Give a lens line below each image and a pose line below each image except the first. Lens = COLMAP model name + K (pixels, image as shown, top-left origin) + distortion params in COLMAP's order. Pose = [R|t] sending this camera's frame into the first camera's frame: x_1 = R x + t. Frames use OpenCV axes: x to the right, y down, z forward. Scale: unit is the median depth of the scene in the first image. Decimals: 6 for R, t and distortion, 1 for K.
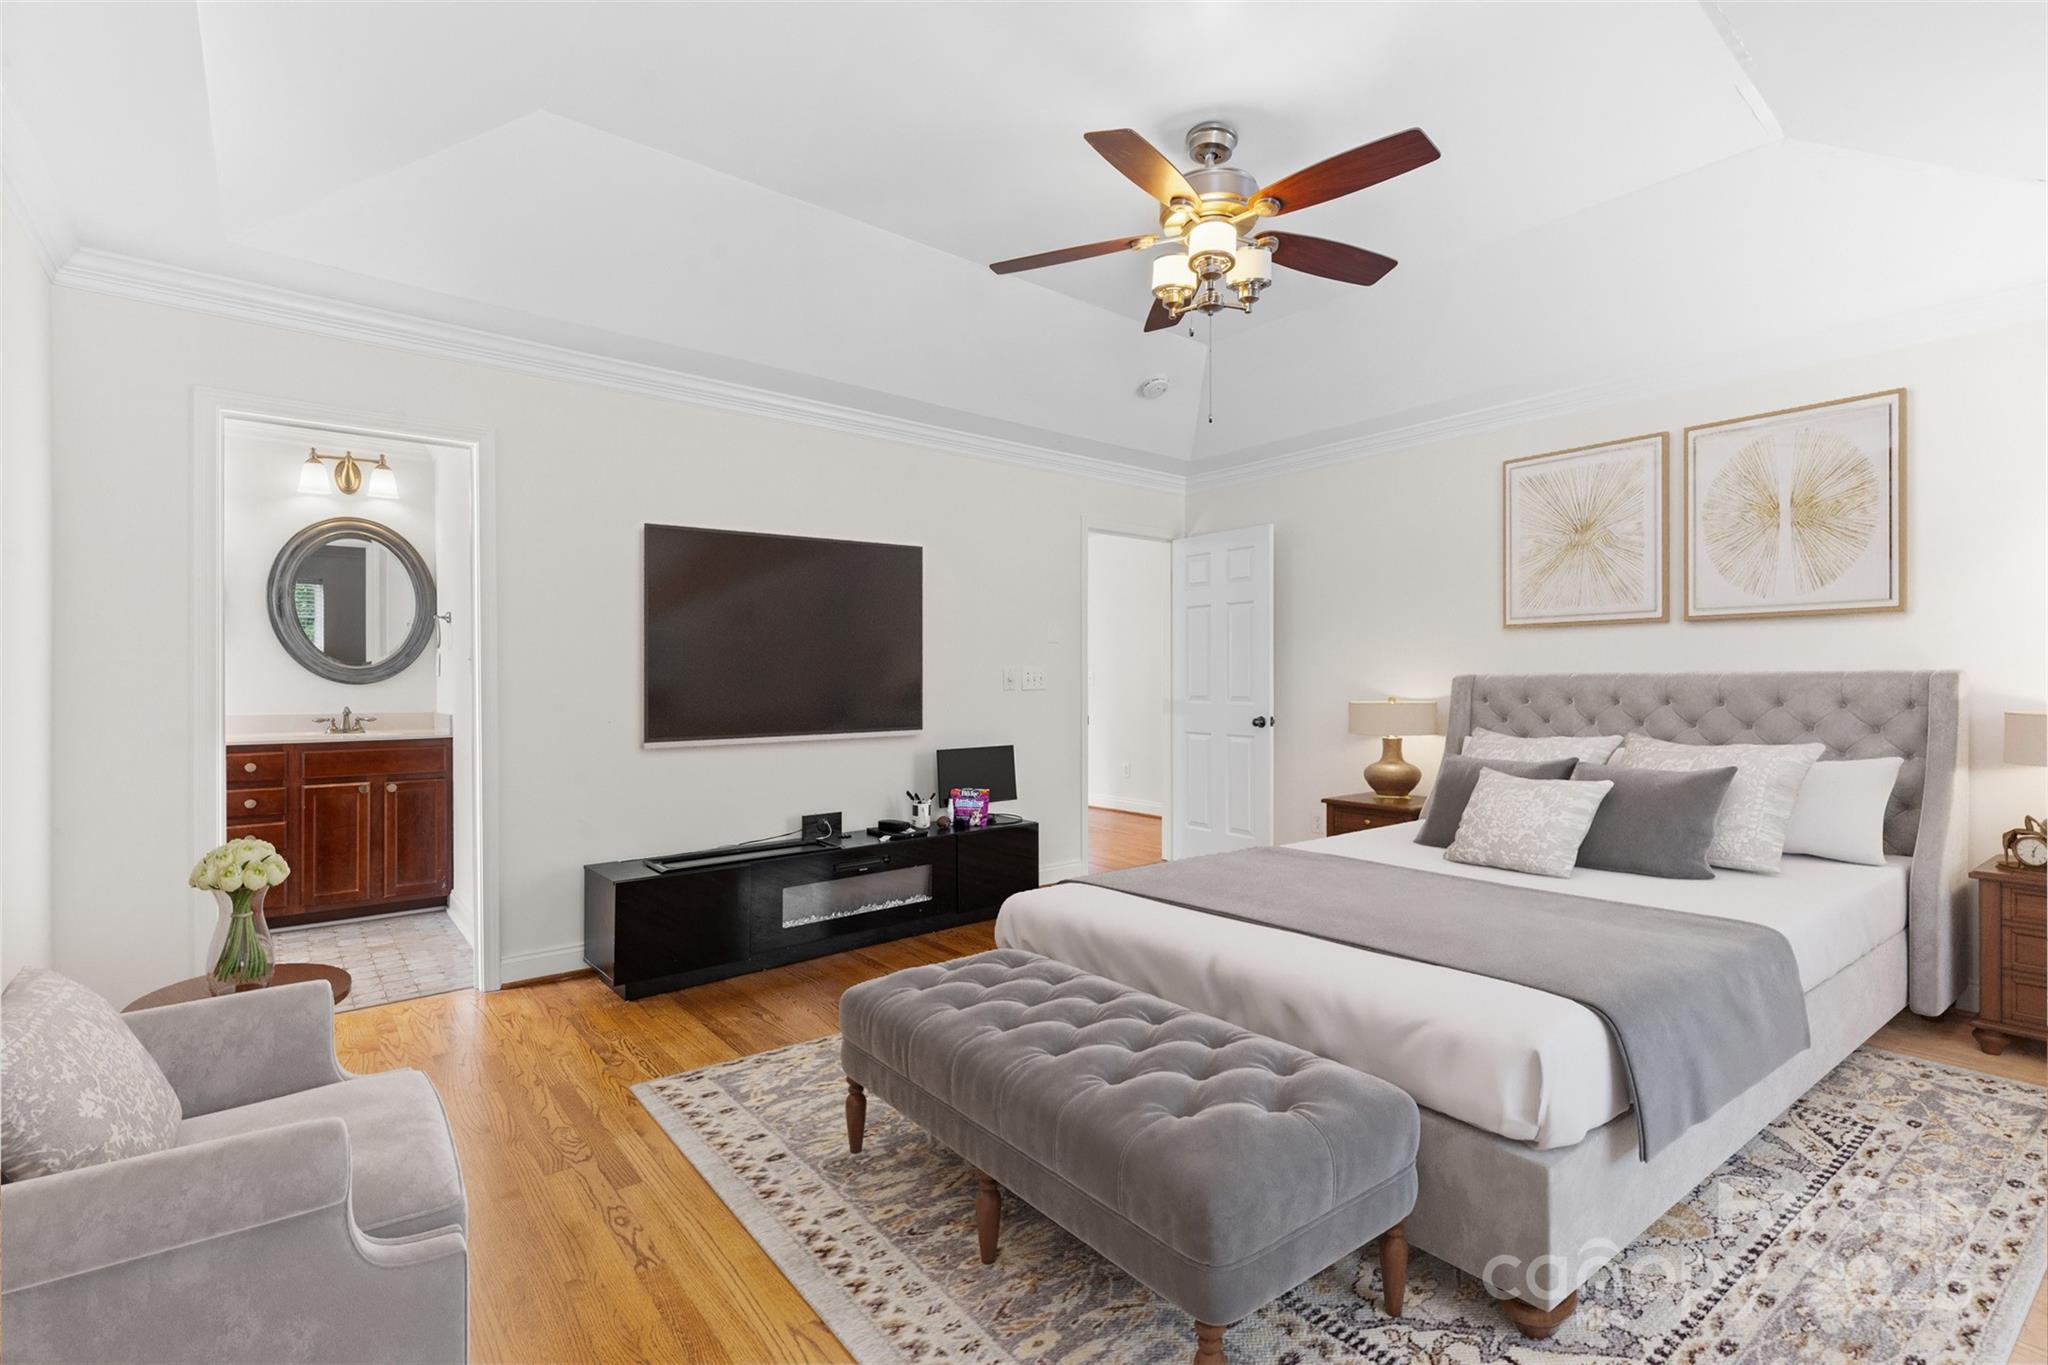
lens RADIAL K [[921.0, 0, 1029.0], [0, 921.0, 679.7], [0, 0, 1]] dist [0.005199, -0.001750]
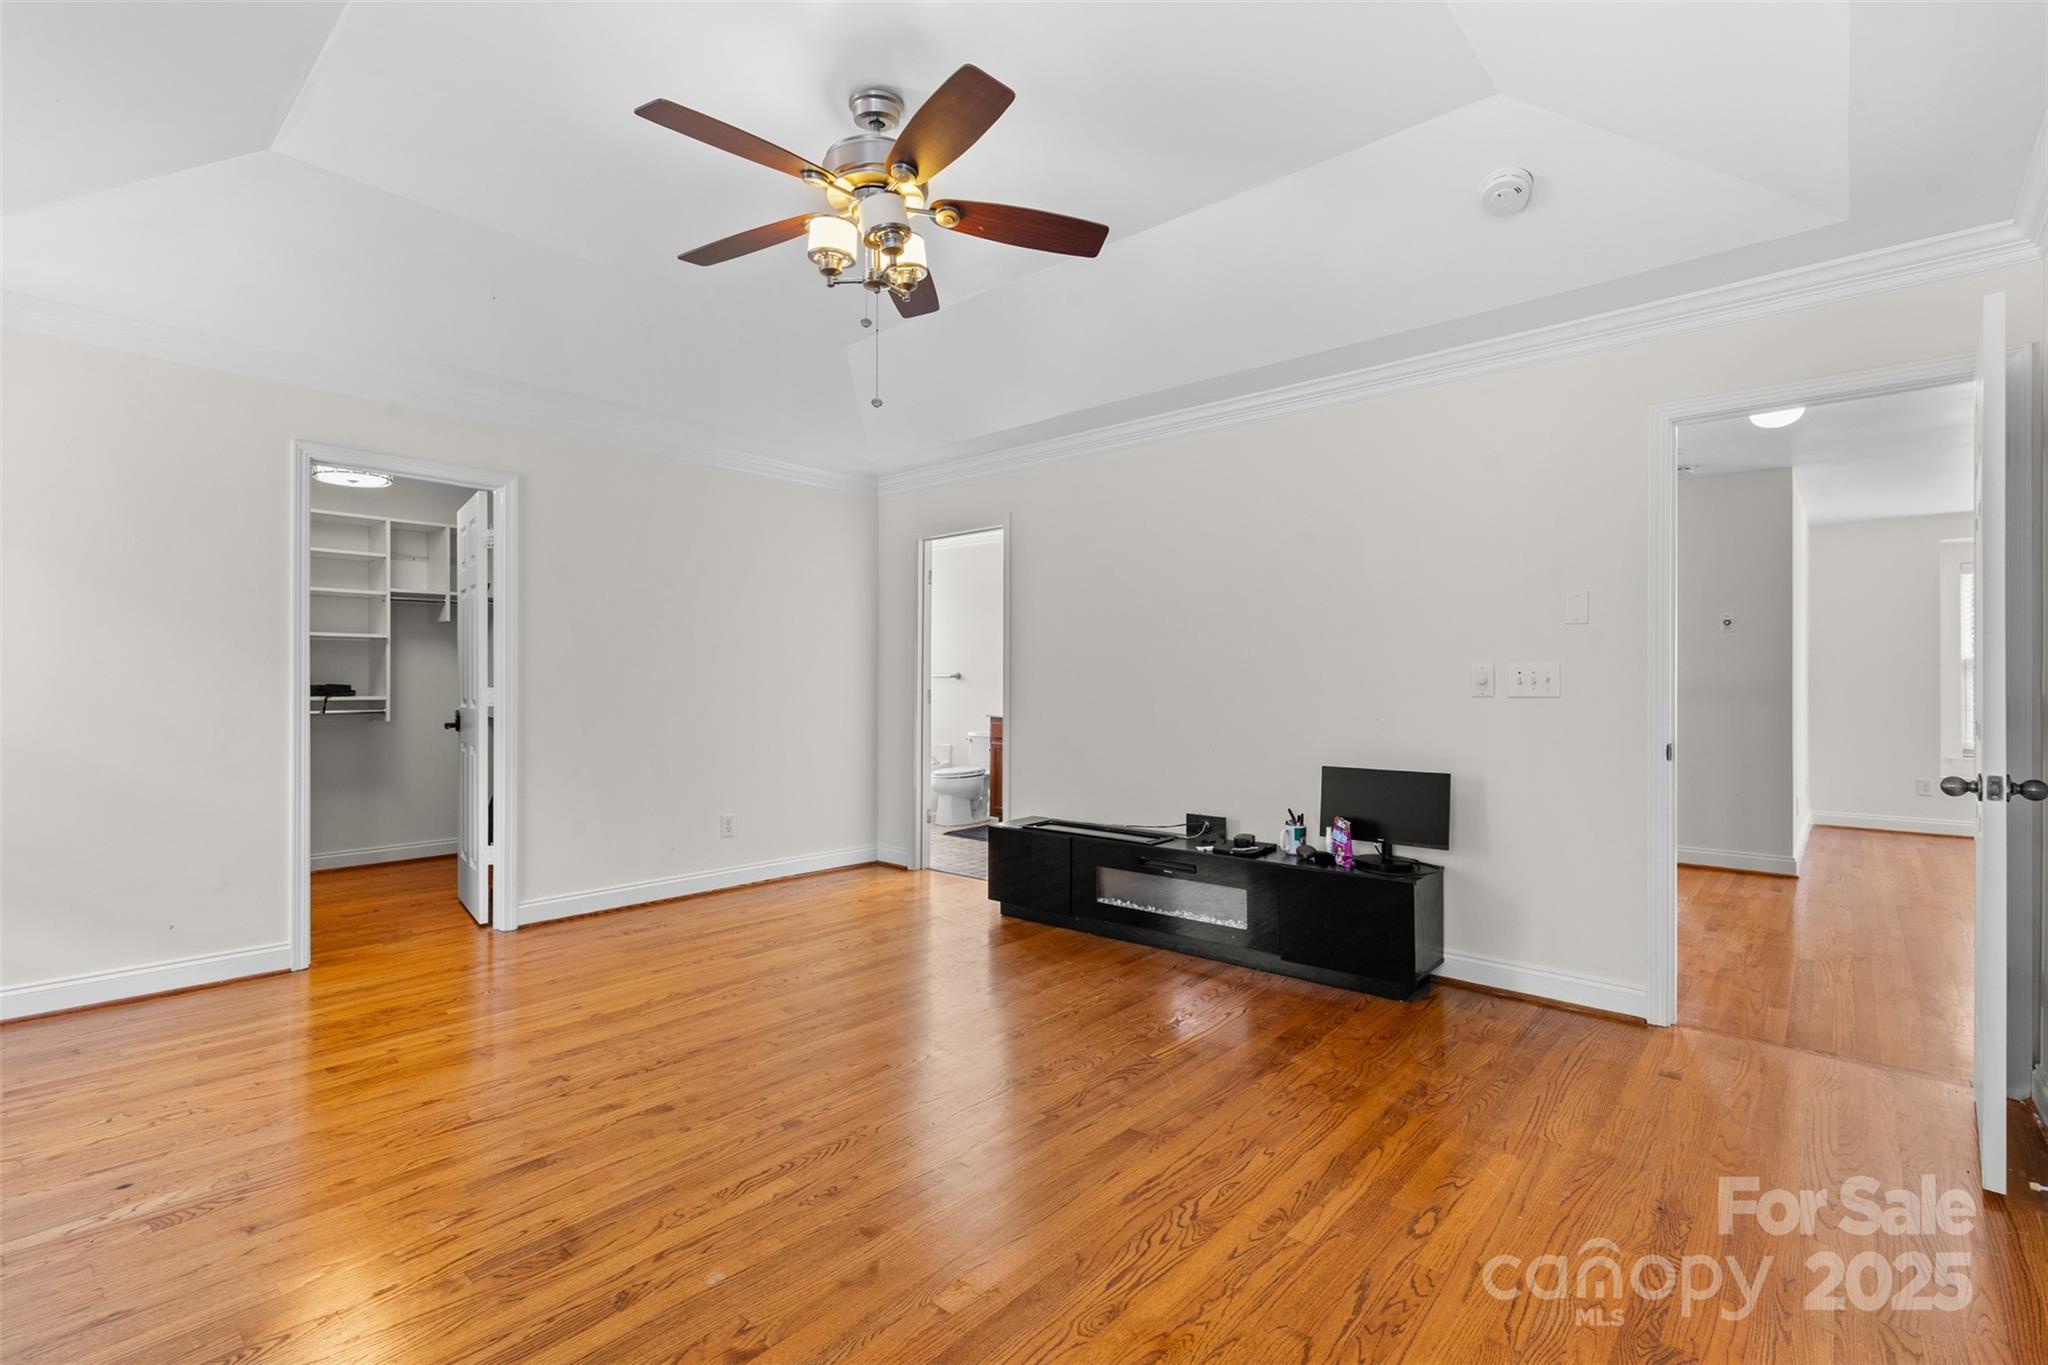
lens RADIAL K [[921.0, 0, 1019.2], [0, 921.0, 680.2], [0, 0, 1]] dist [0.005199, -0.001750]
pose [[0.148963, 0.001113, -0.988842, 0.729040], [-0.000331, 0.999999, 0.001075, -0.002328], [0.988843, 0.000167, 0.148964, 0.643413]]
